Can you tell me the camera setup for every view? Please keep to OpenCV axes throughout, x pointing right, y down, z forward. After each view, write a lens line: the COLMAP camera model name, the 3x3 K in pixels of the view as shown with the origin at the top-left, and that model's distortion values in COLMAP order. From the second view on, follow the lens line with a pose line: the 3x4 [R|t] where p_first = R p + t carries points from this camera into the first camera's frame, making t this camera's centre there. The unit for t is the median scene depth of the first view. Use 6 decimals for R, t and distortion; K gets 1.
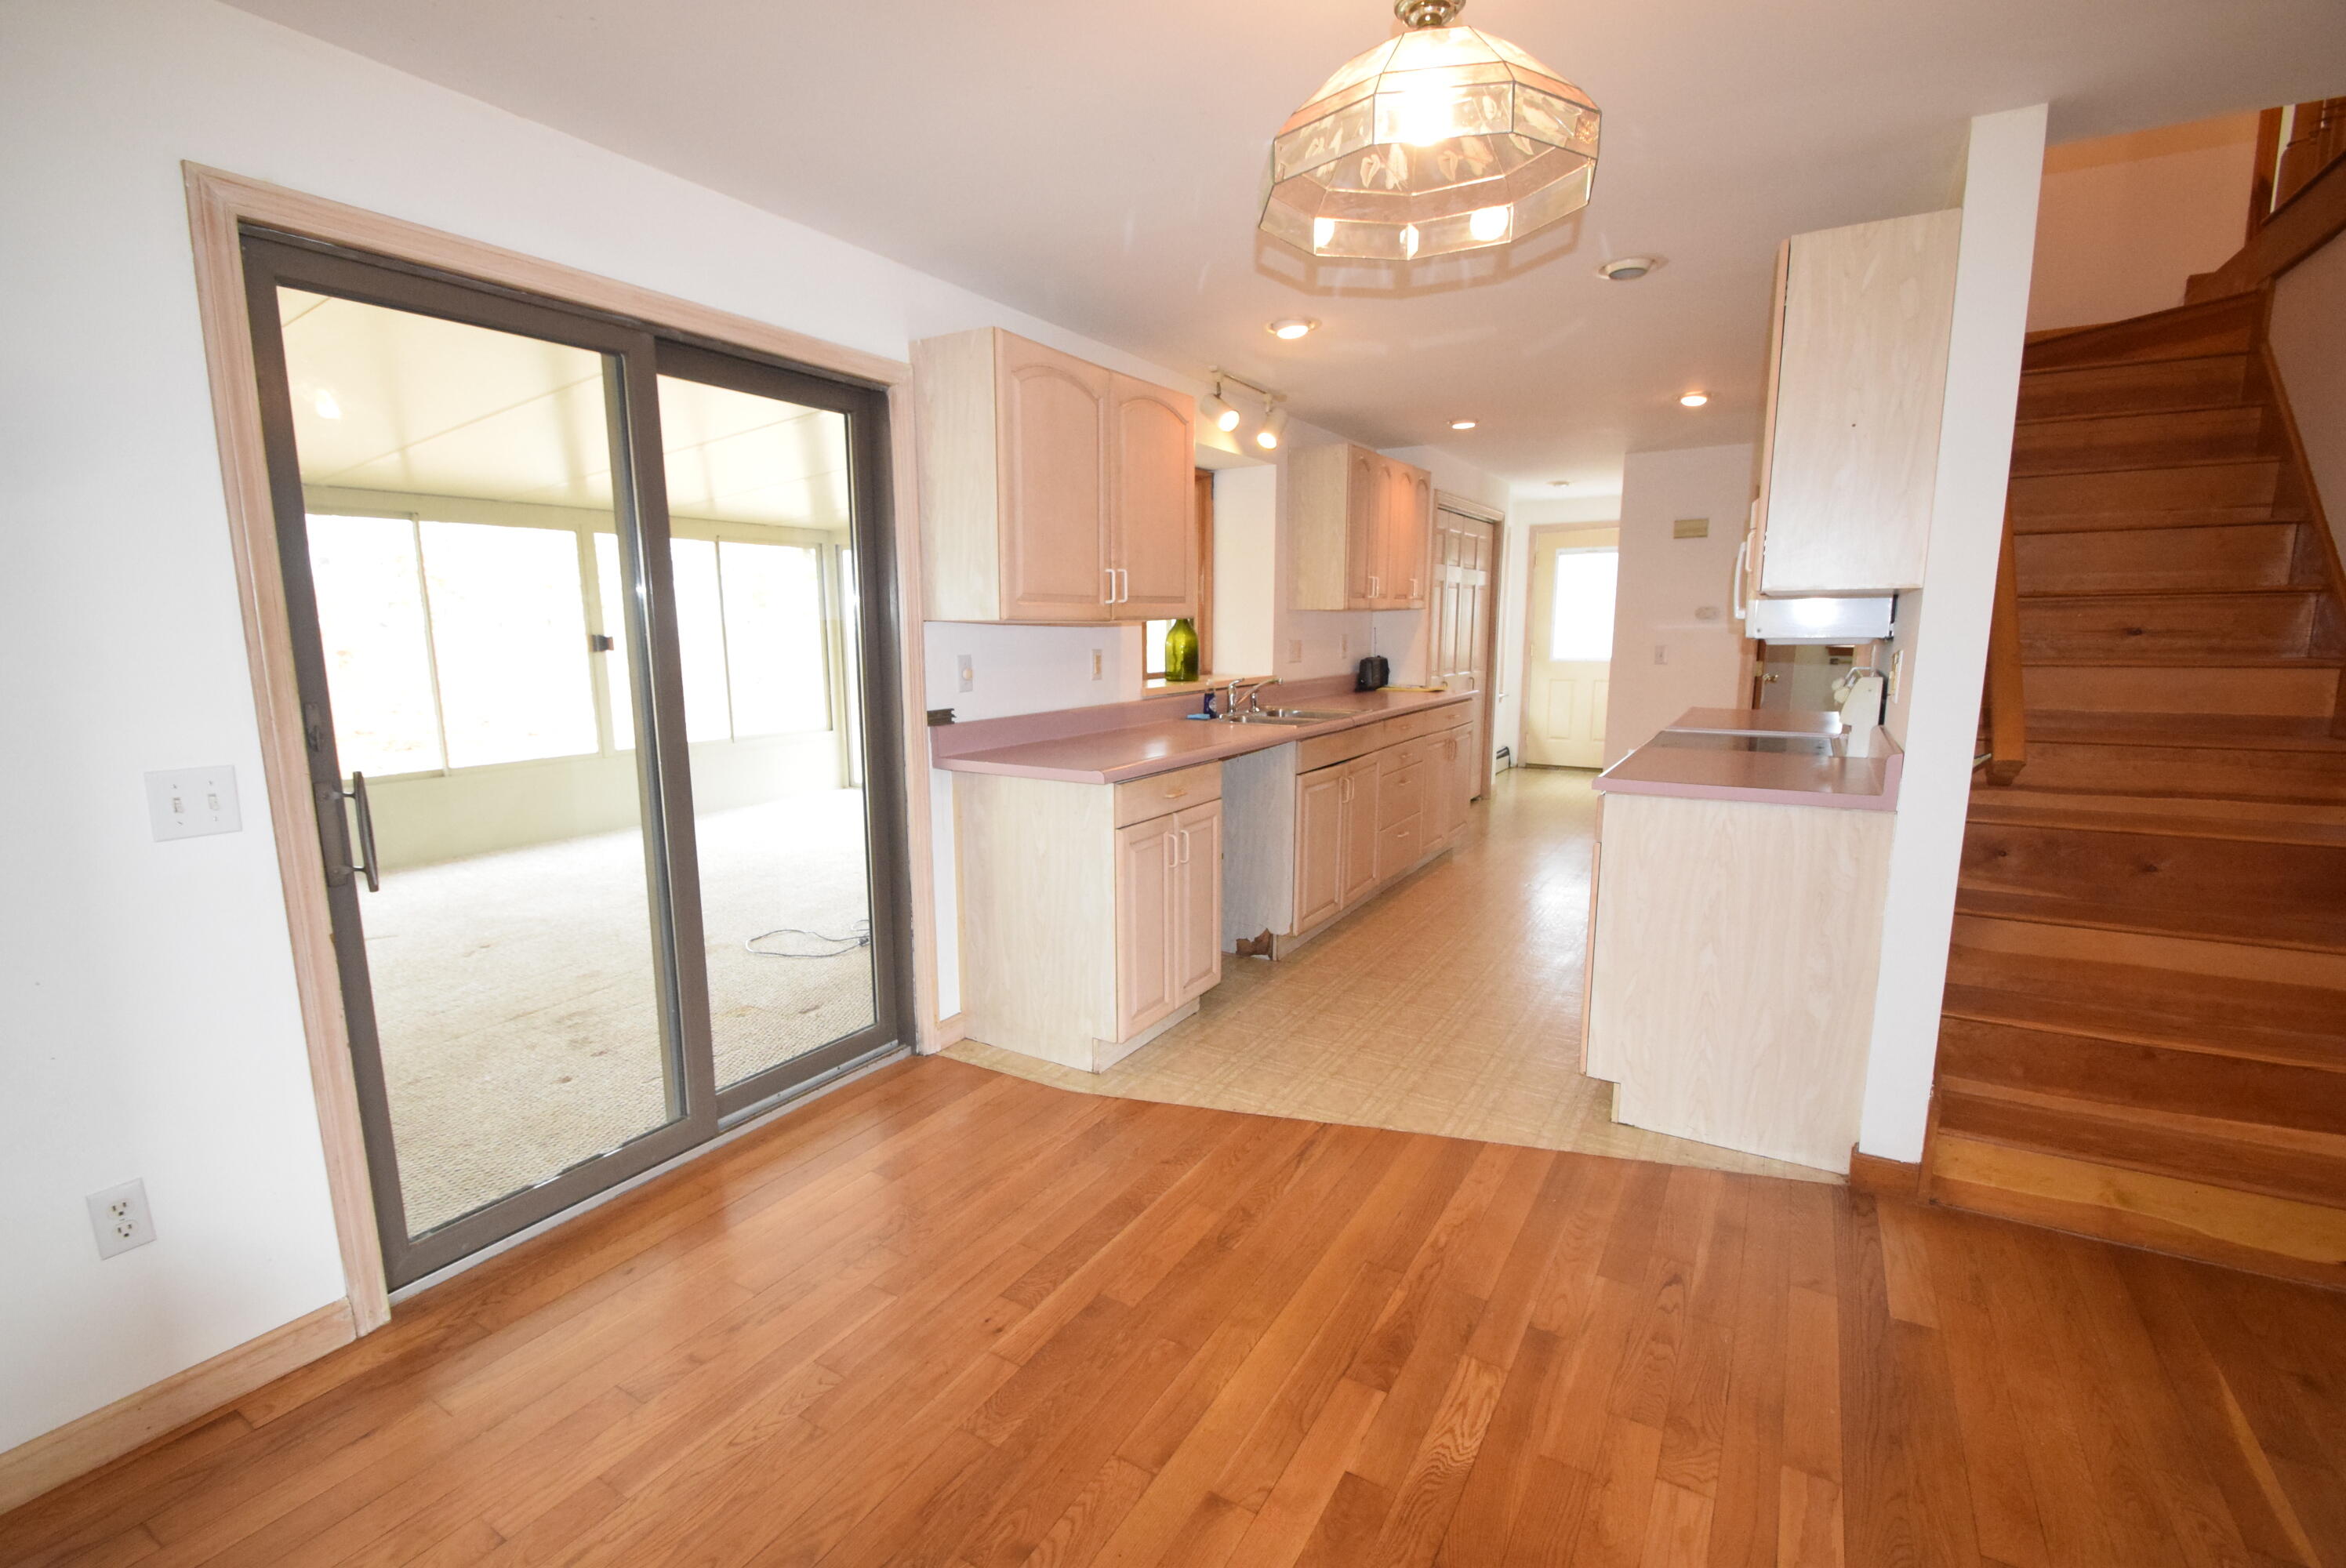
lens RADIAL K [[1040.8, 0, 1165.3], [0, 1040.8, 796.9], [0, 0, 1]] dist [0.003120, -0.000464]
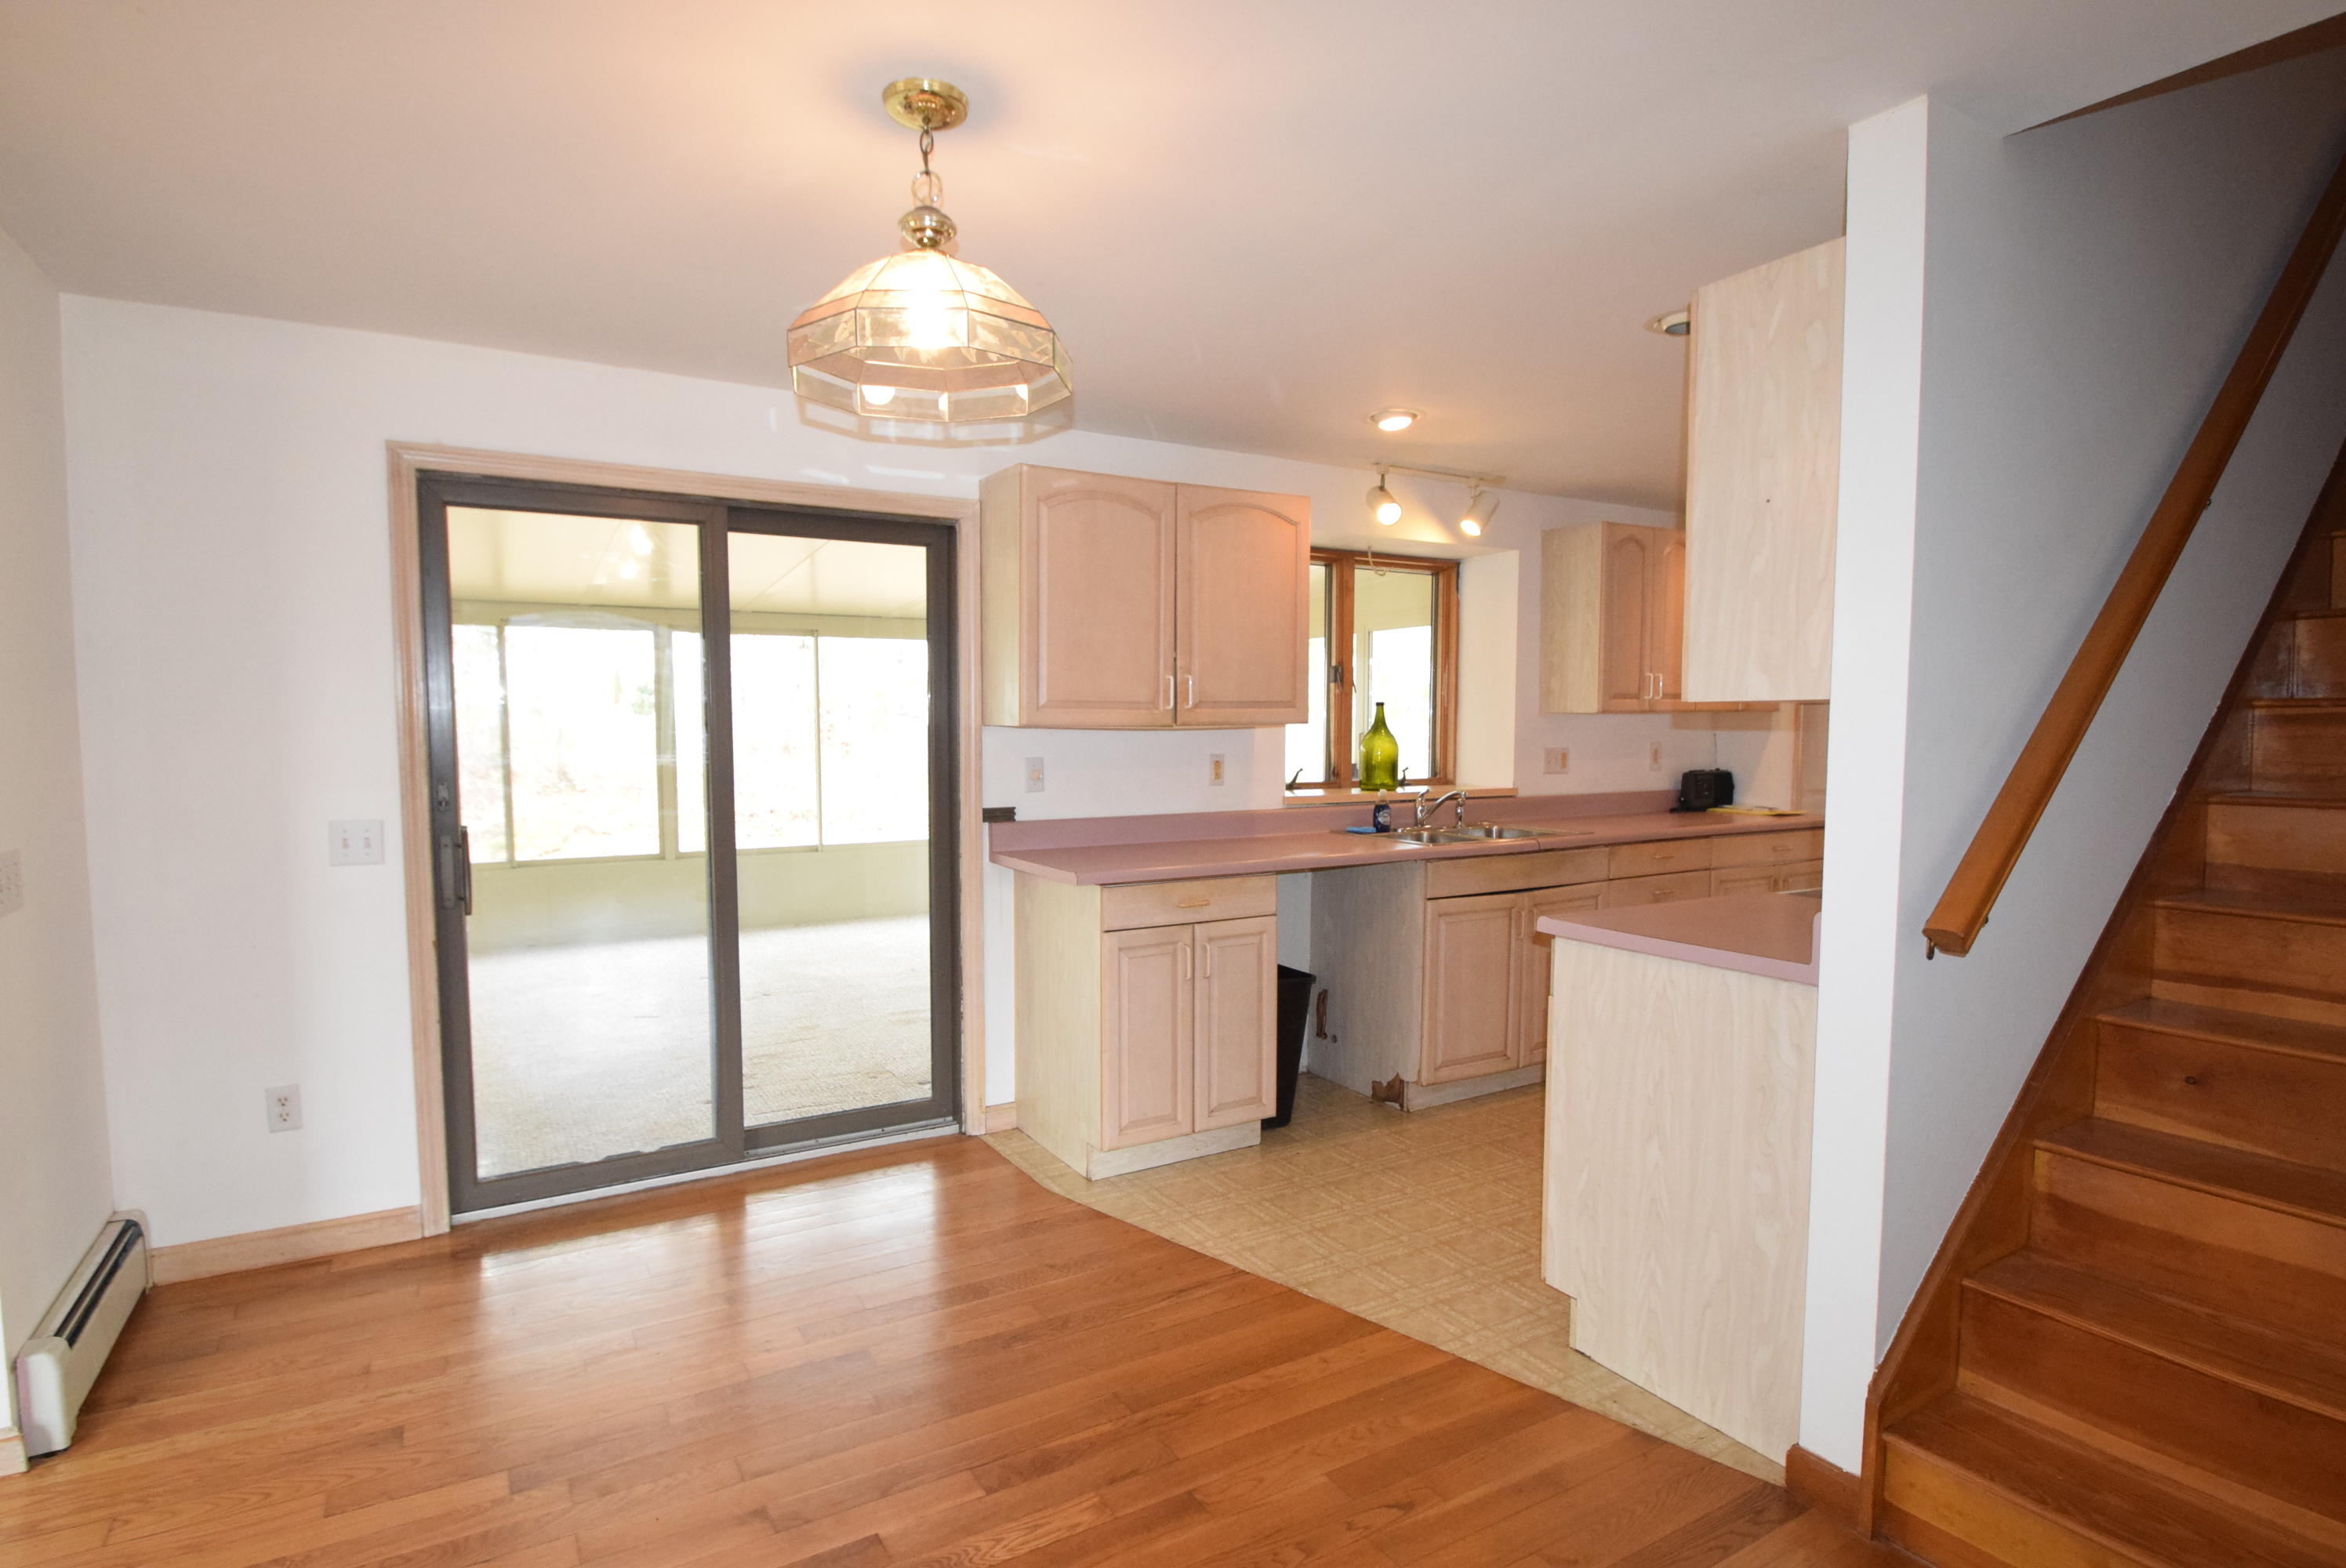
lens RADIAL K [[1190.4, 0, 1163.1], [0, 1190.4, 802.0], [0, 0, 1]] dist [-0.001785, -0.000411]
pose [[0.885718, 0.038607, -0.462616, 0.505361], [-0.082987, 0.993651, -0.075962, -0.010674], [0.456746, 0.105672, 0.883299, -0.003447]]
